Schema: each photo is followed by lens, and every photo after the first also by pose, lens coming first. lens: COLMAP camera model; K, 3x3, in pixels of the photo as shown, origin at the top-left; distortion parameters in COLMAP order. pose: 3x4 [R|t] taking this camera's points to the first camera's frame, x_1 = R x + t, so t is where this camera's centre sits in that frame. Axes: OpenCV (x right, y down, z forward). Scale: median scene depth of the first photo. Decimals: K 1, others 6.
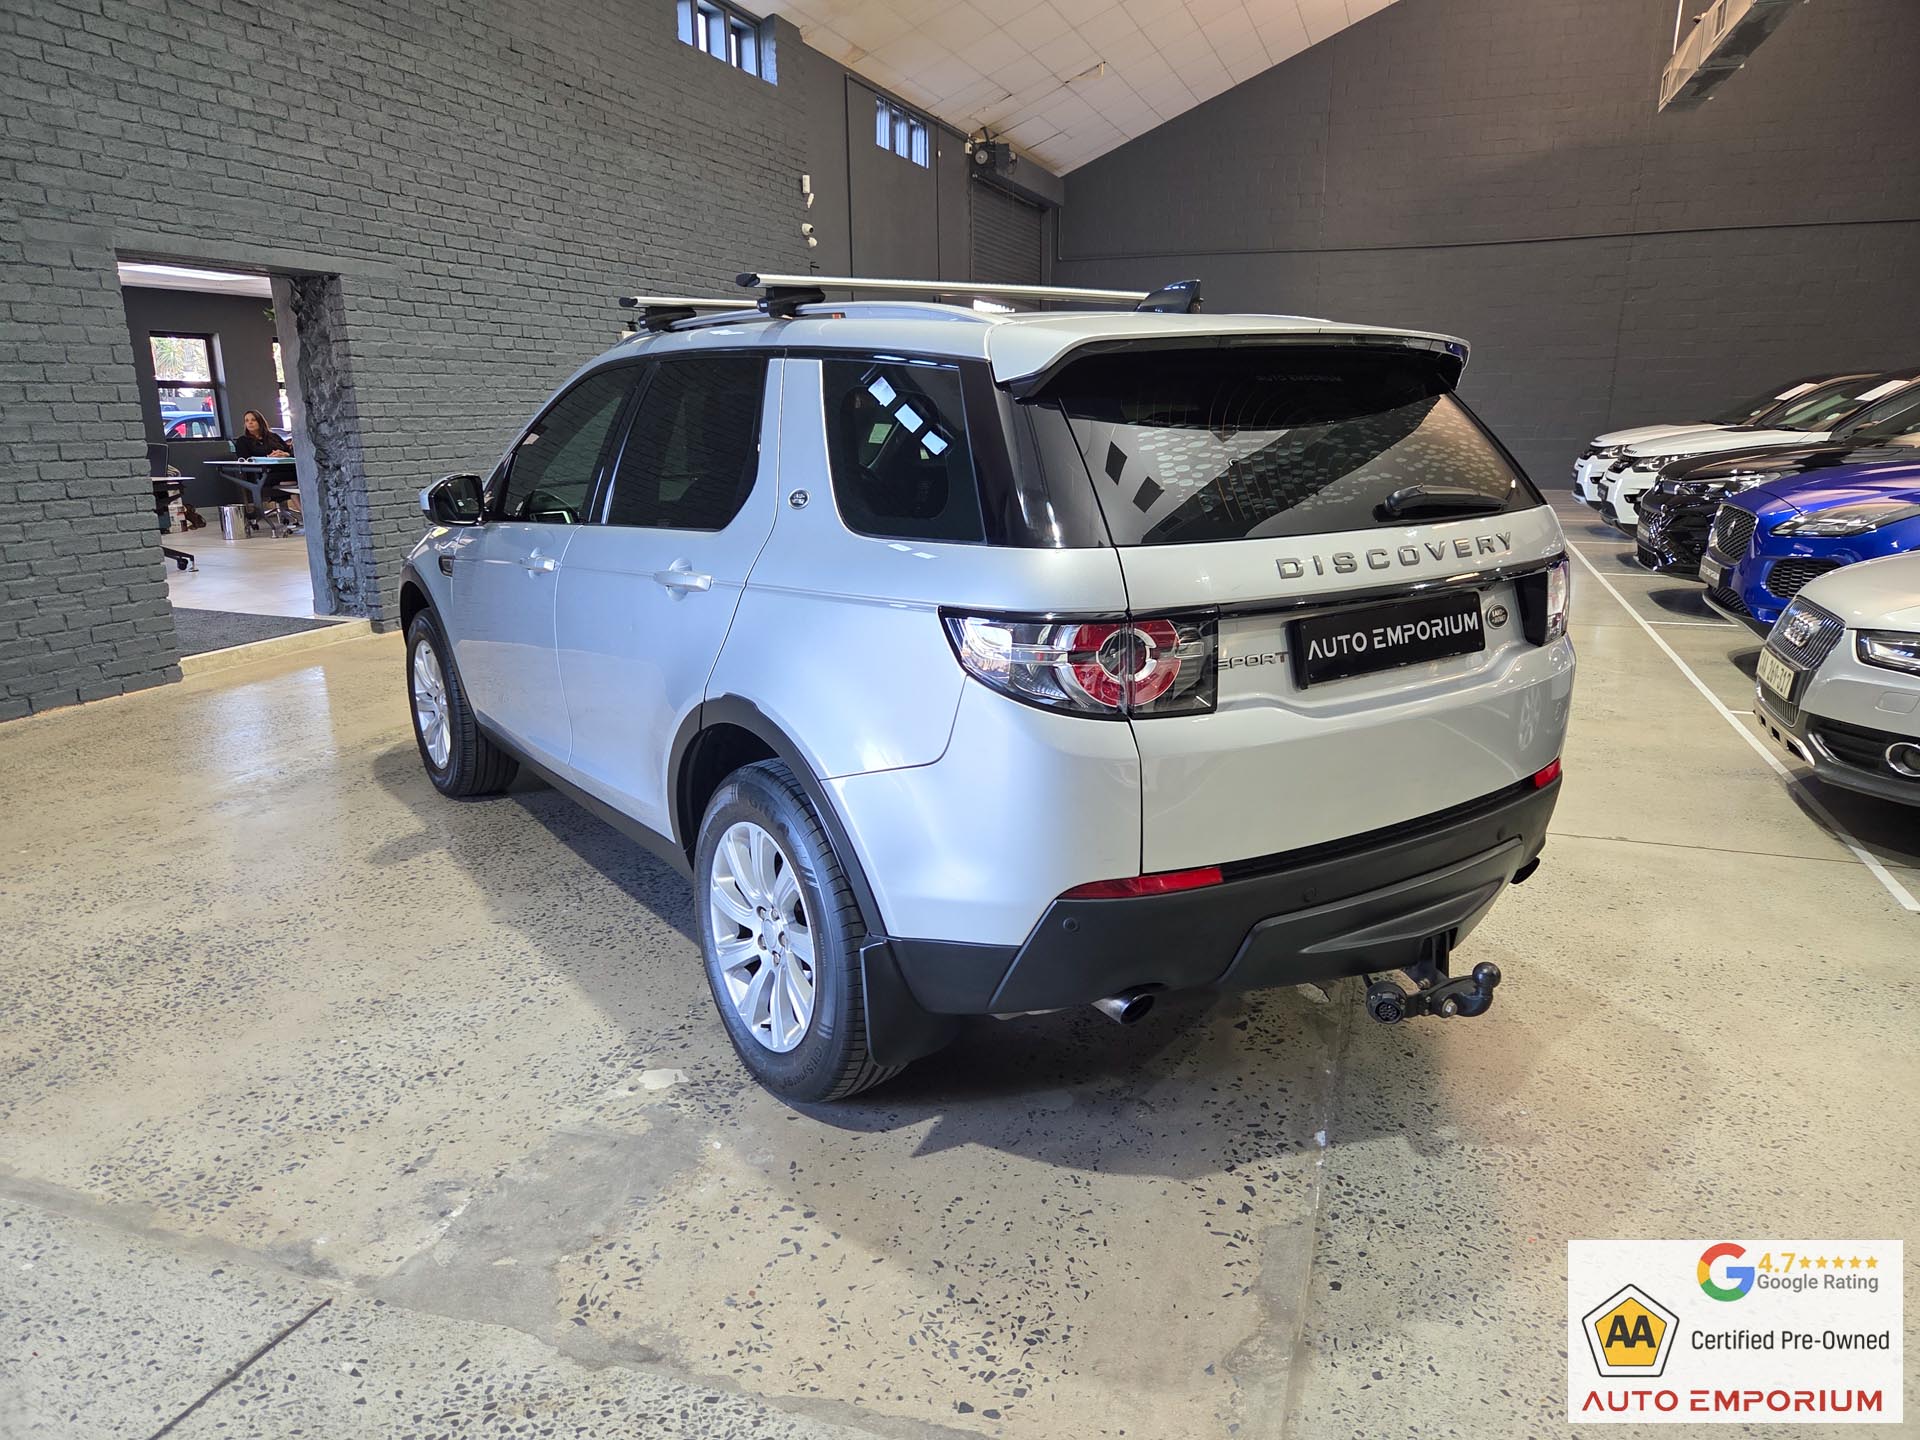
lens RADIAL K [[1285.7, 0, 953.0], [0, 1285.7, 726.8], [0, 0, 1]] dist [0.059681, -0.050392]
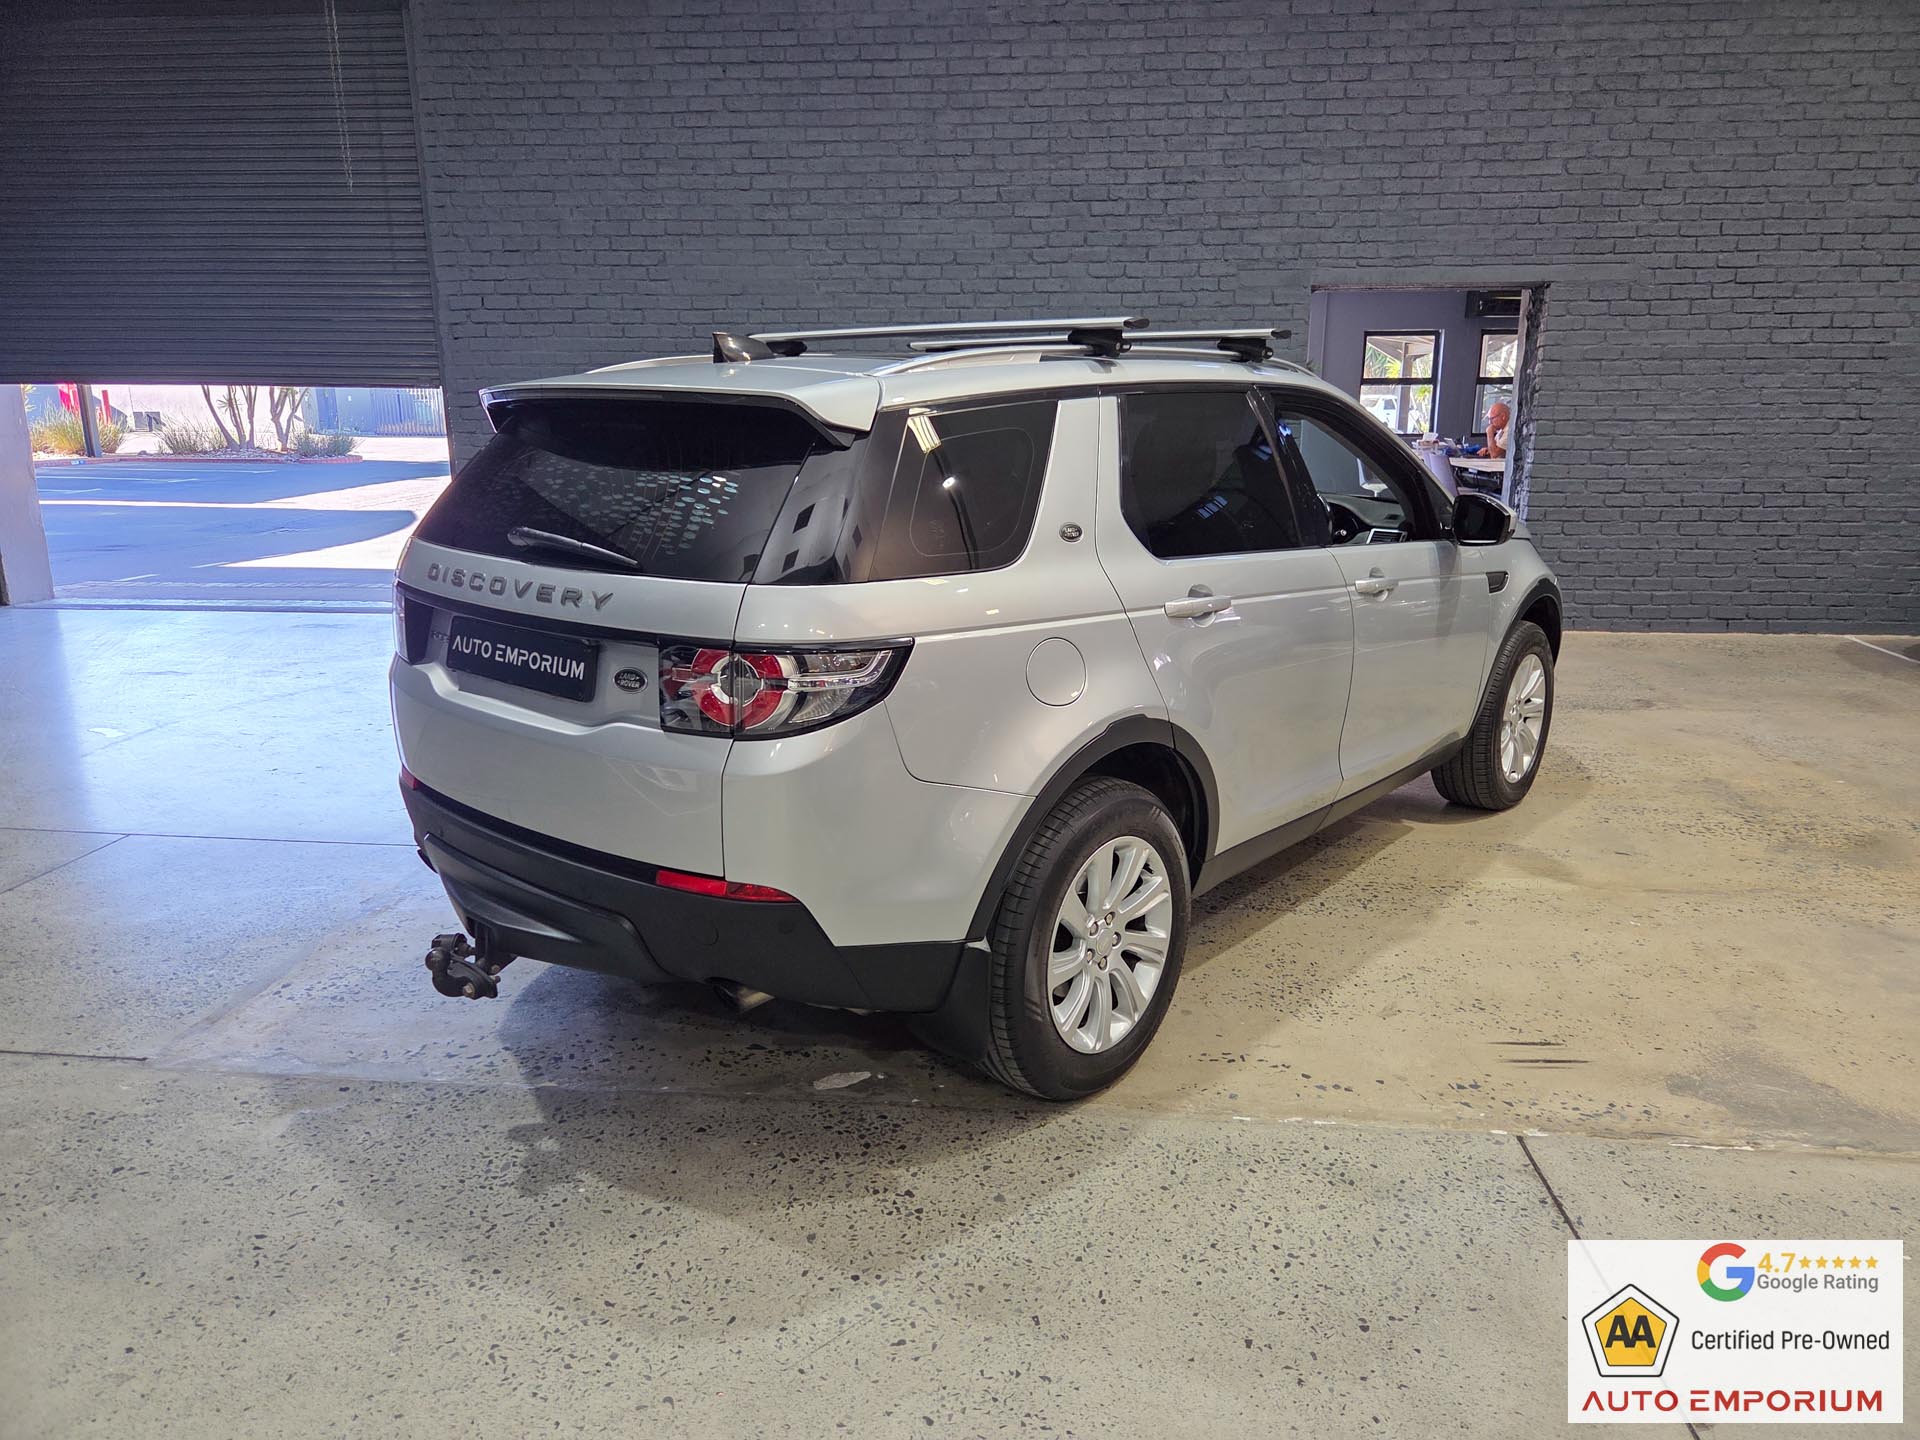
lens RADIAL K [[1286.6, 0, 968.0], [0, 1286.6, 714.4], [0, 0, 1]] dist [0.060849, -0.051070]
pose [[0.246357, 0.242290, -0.938405, 0.989656], [-0.238764, 0.953578, 0.183525, -0.211860], [0.939308, 0.178844, 0.292770, 0.689141]]
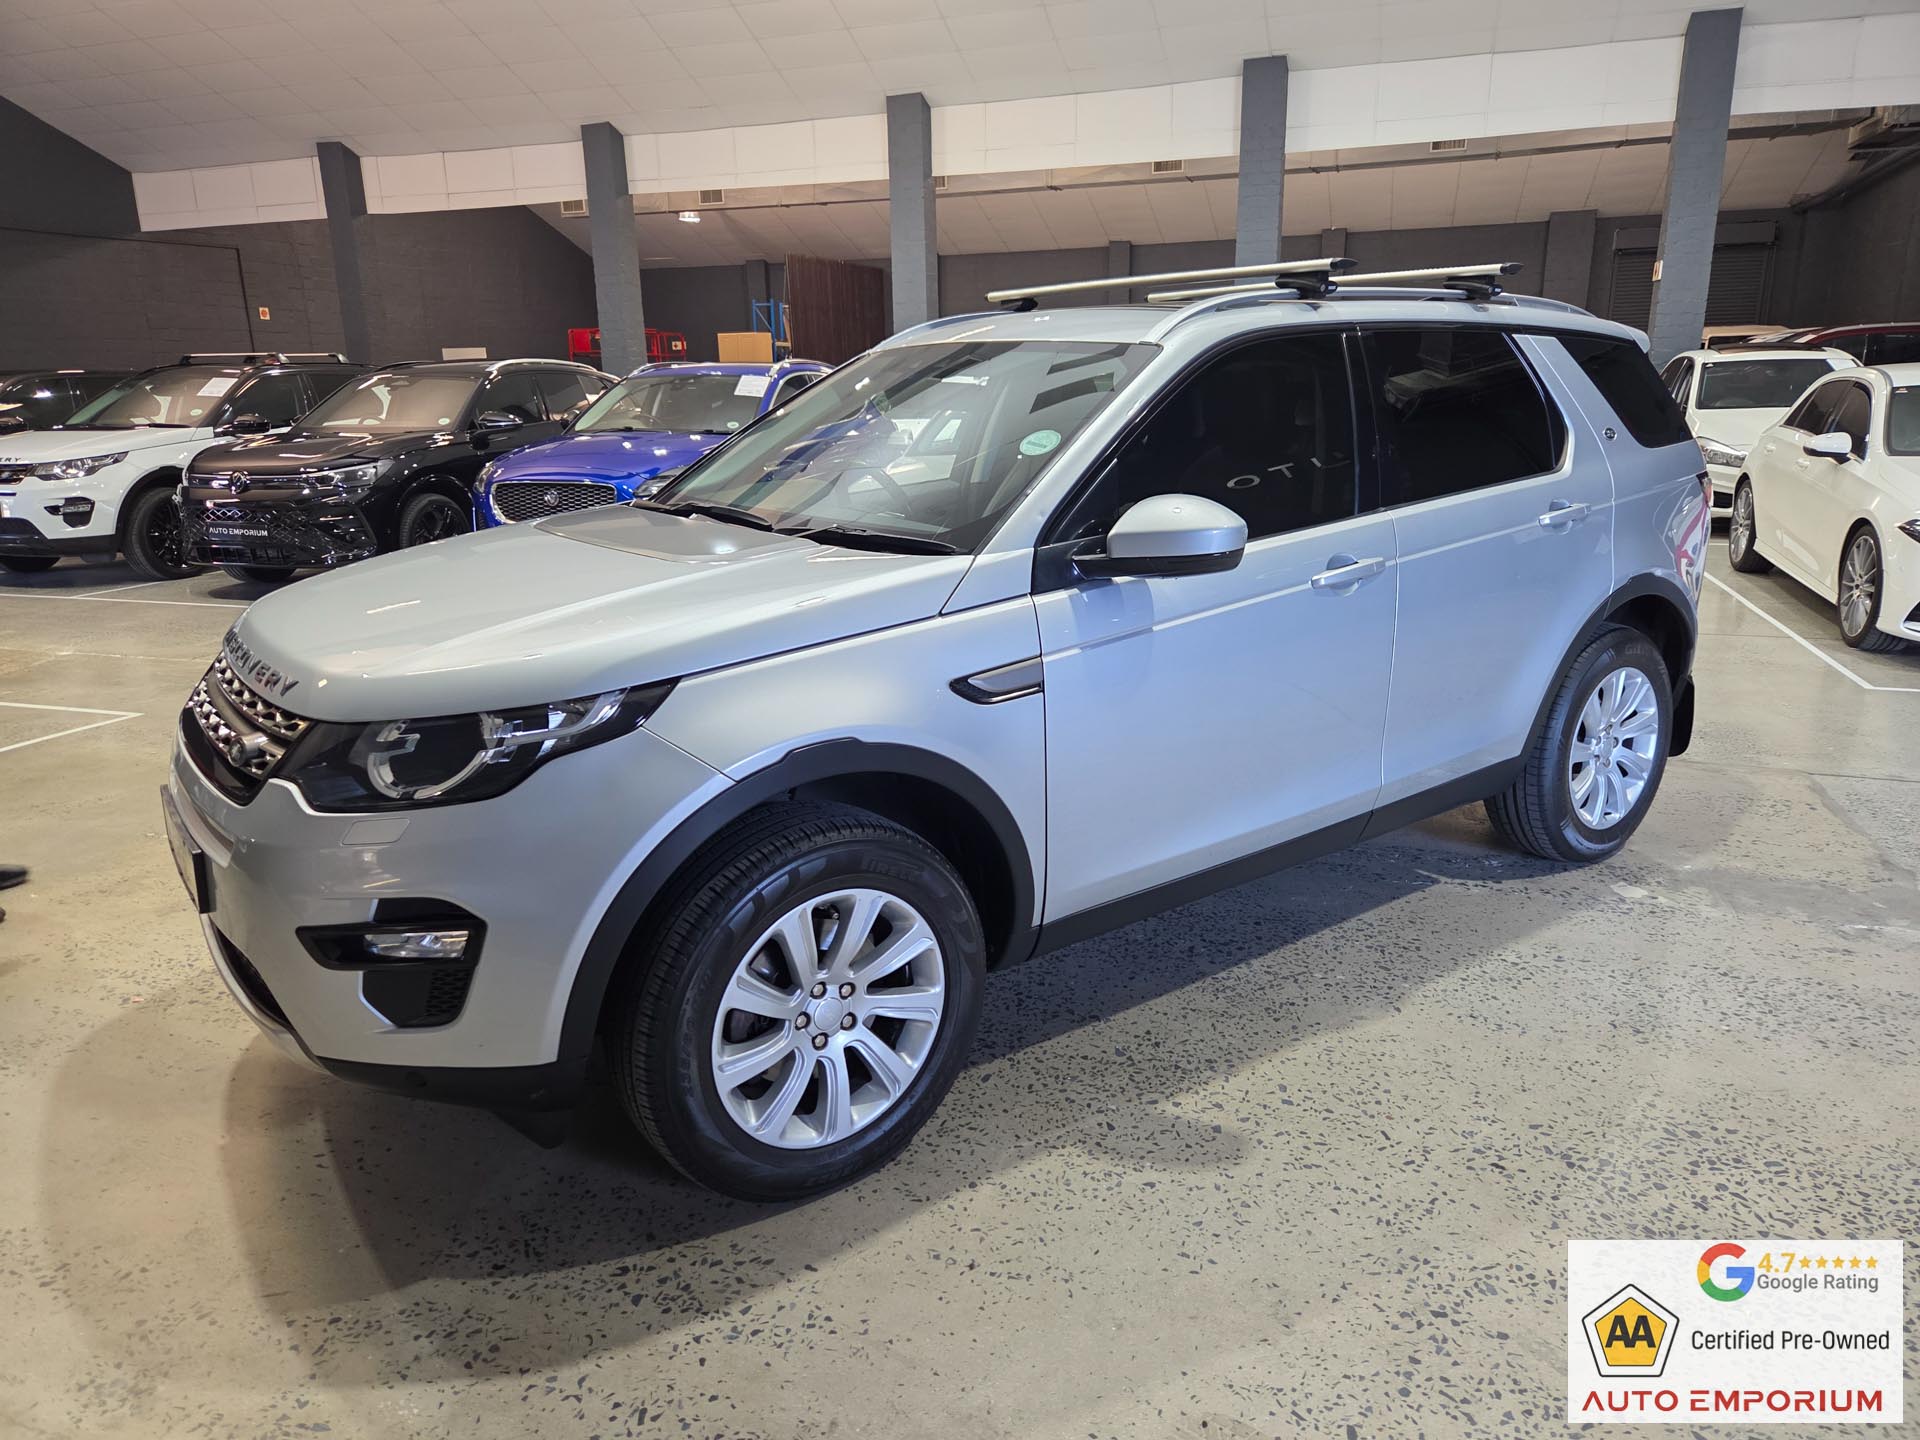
lens RADIAL K [[1288.7, 0, 956.9], [0, 1288.7, 714.7], [0, 0, 1]] dist [0.058069, -0.048148]
pose [[-0.019257, -0.249340, 0.968225, -1.130216], [0.263237, 0.932972, 0.245497, -0.307768], [-0.964539, 0.259600, 0.047669, 1.216103]]
